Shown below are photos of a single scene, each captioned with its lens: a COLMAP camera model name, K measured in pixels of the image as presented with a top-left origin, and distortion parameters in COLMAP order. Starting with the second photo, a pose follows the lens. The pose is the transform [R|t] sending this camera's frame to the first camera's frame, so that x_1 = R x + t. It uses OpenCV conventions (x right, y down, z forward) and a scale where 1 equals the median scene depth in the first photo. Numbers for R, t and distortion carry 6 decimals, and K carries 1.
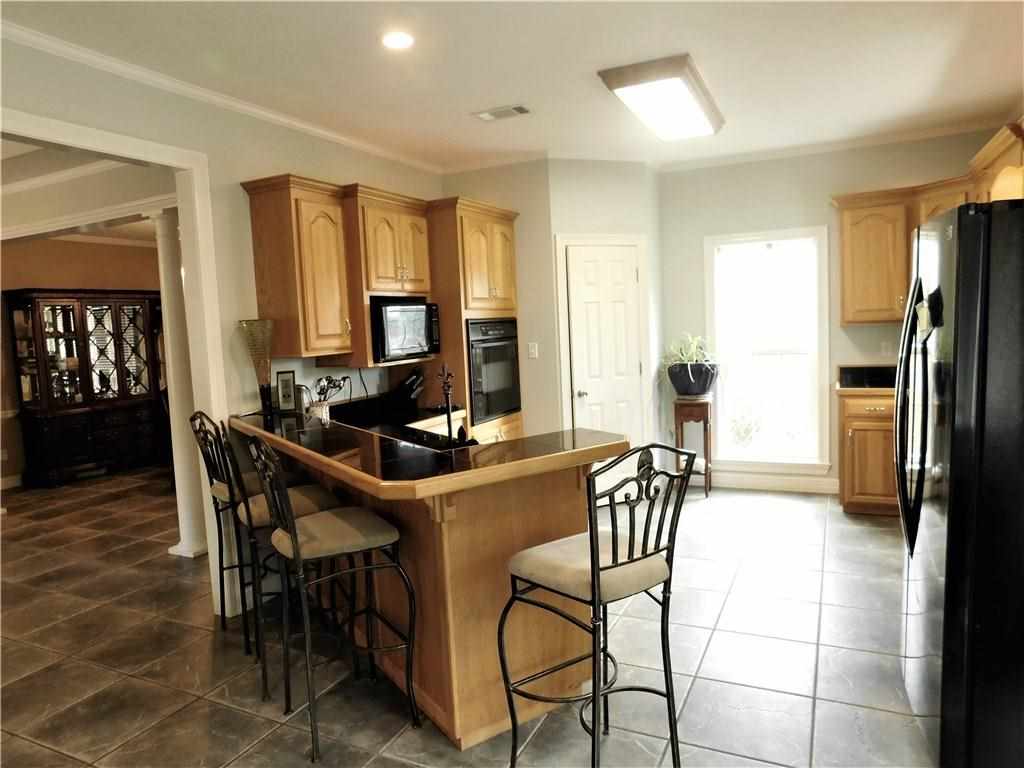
lens RADIAL K [[673.0, 0, 512.2], [0, 673.0, 381.6], [0, 0, 1]] dist [-0.076239, 0.061224]
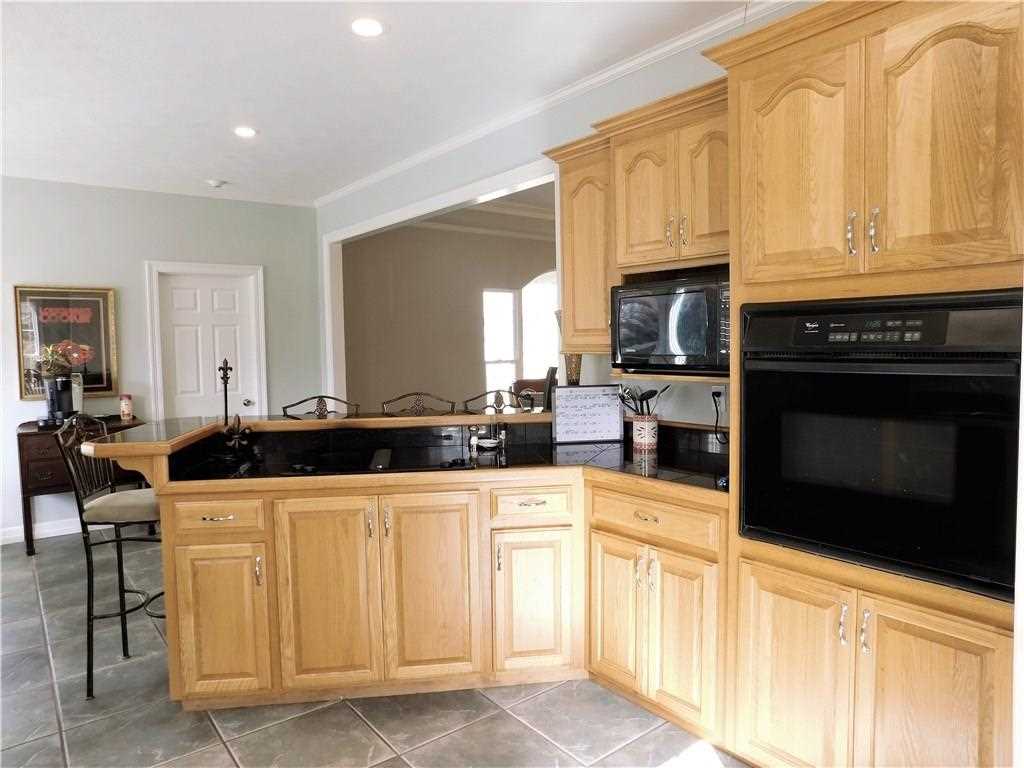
lens RADIAL K [[673.0, 0, 512.2], [0, 673.0, 381.6], [0, 0, 1]] dist [-0.076239, 0.061224]
pose [[-0.445473, 0.106540, -0.888934, 0.396394], [-0.043725, 0.989120, 0.140459, -0.093369], [0.894227, 0.101439, -0.435968, 1.020070]]
